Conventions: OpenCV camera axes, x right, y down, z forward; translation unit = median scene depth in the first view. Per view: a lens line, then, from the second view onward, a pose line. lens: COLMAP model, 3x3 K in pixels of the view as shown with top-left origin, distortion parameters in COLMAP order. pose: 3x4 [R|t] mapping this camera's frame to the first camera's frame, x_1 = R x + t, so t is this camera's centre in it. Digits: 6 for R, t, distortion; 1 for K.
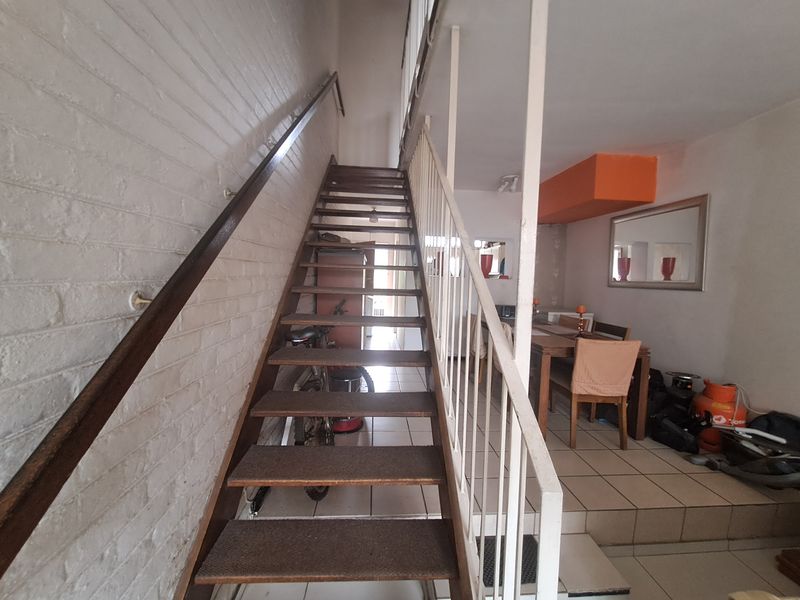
lens RADIAL K [[315.8, 0, 398.5], [0, 315.8, 289.8], [0, 0, 1]] dist [-0.004852, -0.000193]
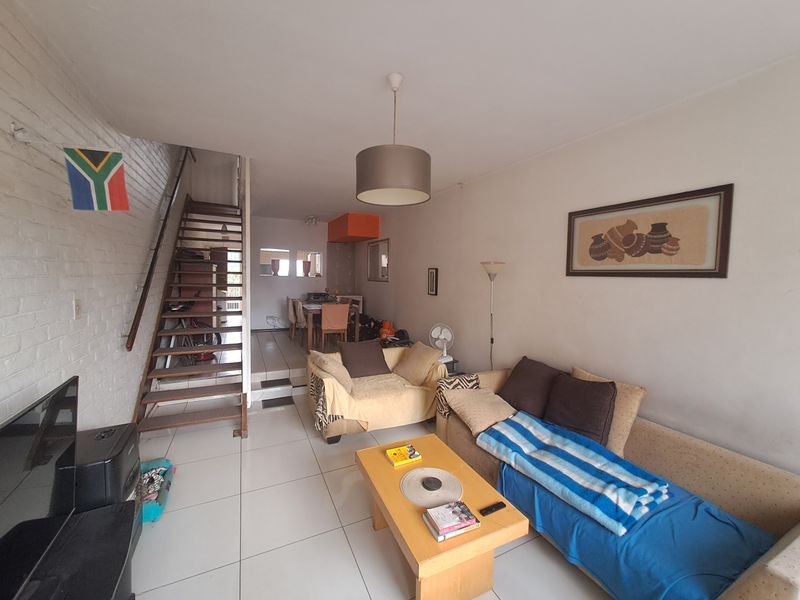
lens RADIAL K [[315.8, 0, 398.5], [0, 315.8, 289.8], [0, 0, 1]] dist [-0.004852, -0.000193]
pose [[0.923959, -0.028887, 0.381398, 0.174175], [0.025454, 0.999577, 0.014043, 0.028888], [-0.381643, -0.003267, 0.924304, -1.011136]]
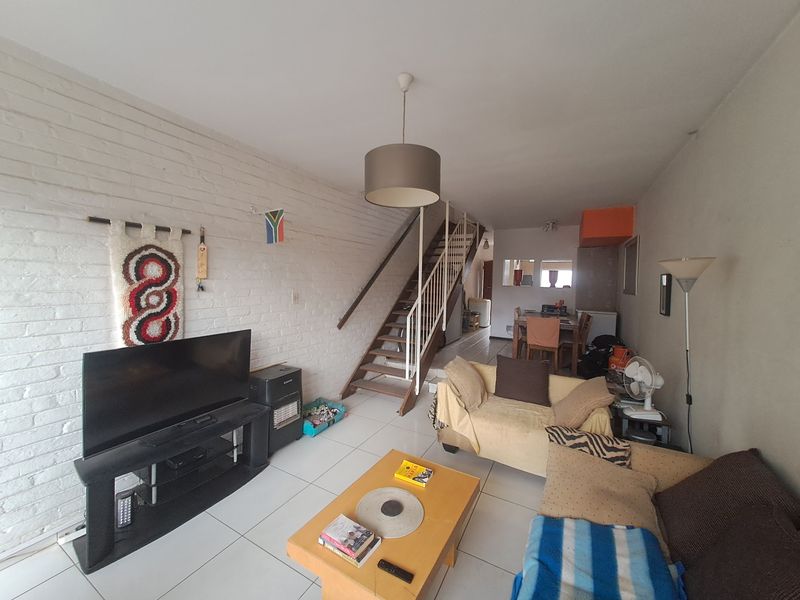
lens RADIAL K [[315.8, 0, 398.5], [0, 315.8, 289.8], [0, 0, 1]] dist [-0.004852, -0.000193]
pose [[0.842224, 0.008622, -0.539058, 0.768398], [-0.027155, 0.999281, -0.026444, 0.049911], [0.538443, 0.036910, 0.841853, -0.940052]]
